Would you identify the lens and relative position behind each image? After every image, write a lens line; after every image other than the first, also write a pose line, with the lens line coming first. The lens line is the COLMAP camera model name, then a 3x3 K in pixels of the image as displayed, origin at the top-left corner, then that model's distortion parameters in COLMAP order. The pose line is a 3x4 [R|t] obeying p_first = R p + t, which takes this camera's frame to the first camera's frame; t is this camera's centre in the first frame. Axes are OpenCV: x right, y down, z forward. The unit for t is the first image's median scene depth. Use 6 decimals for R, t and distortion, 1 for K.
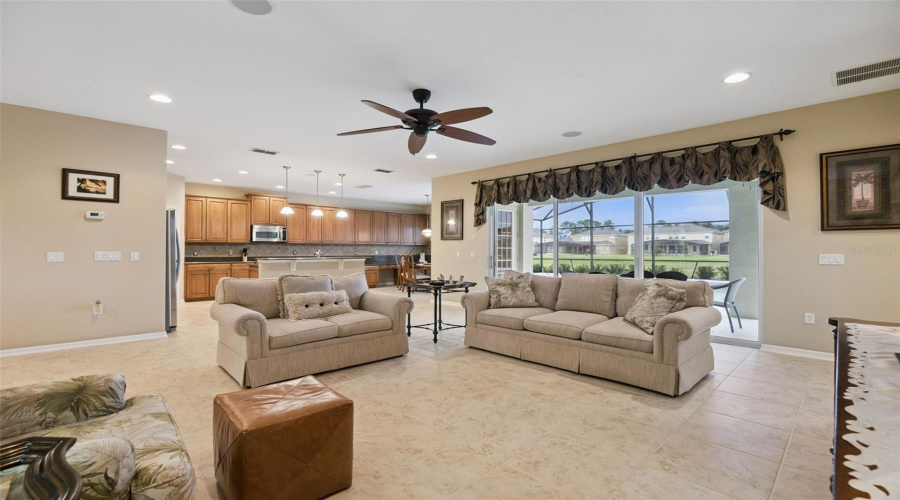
lens RADIAL K [[397.1, 0, 451.4], [0, 397.1, 245.8], [0, 0, 1]] dist [-0.000734, -0.000049]
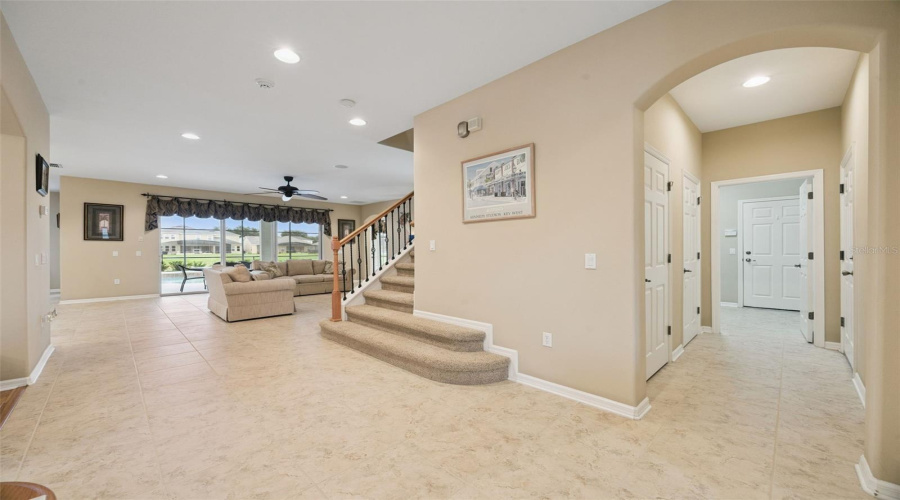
lens RADIAL K [[354.0, 0, 450.4], [0, 354.0, 248.2], [0, 0, 1]] dist [-0.004539, -0.000138]
pose [[-0.014007, 0.003370, 0.999896, -1.053798], [-0.009084, 0.999953, -0.003497, 0.000610], [-0.999861, -0.009132, -0.013976, 0.078812]]
